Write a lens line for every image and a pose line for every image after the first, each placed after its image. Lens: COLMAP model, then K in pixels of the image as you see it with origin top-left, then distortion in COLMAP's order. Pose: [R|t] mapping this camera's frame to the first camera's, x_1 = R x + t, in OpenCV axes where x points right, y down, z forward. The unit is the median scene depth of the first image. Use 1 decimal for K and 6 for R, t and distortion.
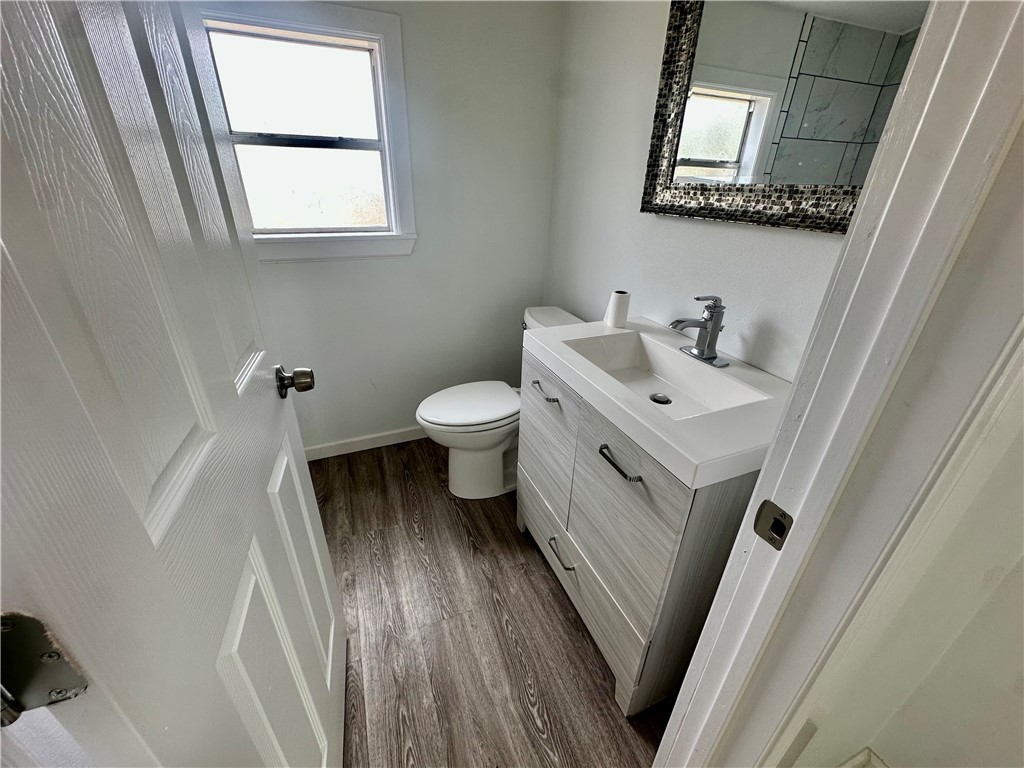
lens RADIAL K [[409.1, 0, 506.8], [0, 409.1, 380.5], [0, 0, 1]] dist [-0.006357, 0.001464]
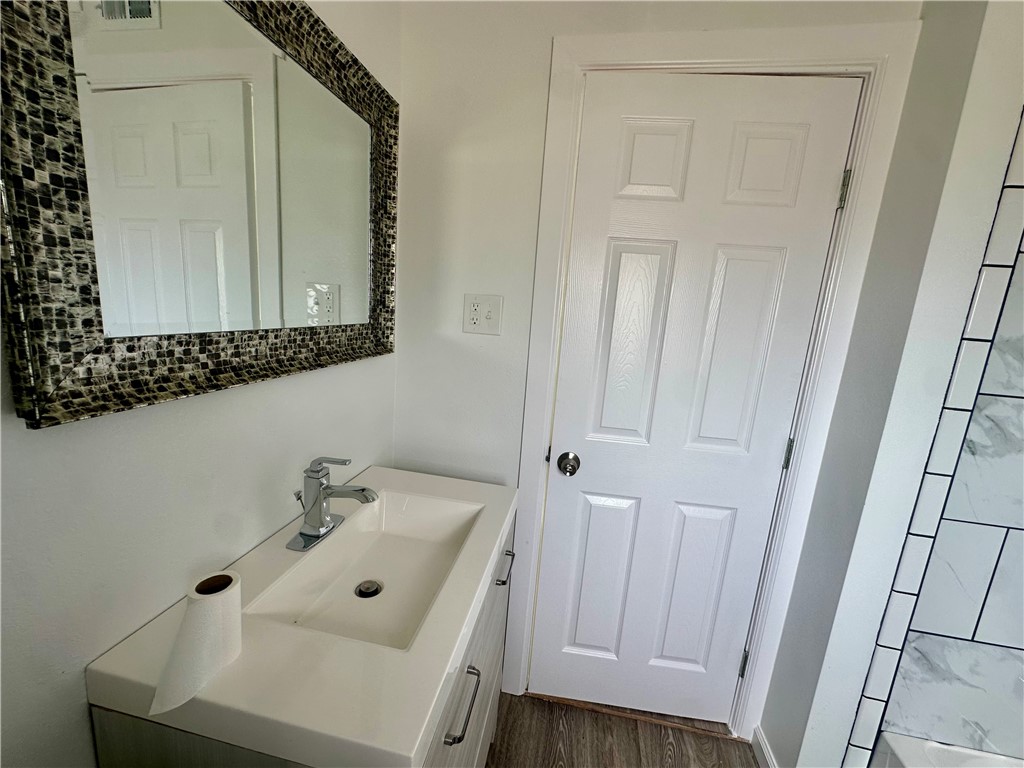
lens RADIAL K [[409.1, 0, 513.4], [0, 409.1, 384.0], [0, 0, 1]] dist [-0.006357, 0.001464]
pose [[-0.846428, -0.175629, 0.502707, -0.189228], [0.152393, 0.824668, 0.544701, -0.695100], [-0.510232, 0.537659, -0.671257, 1.246179]]
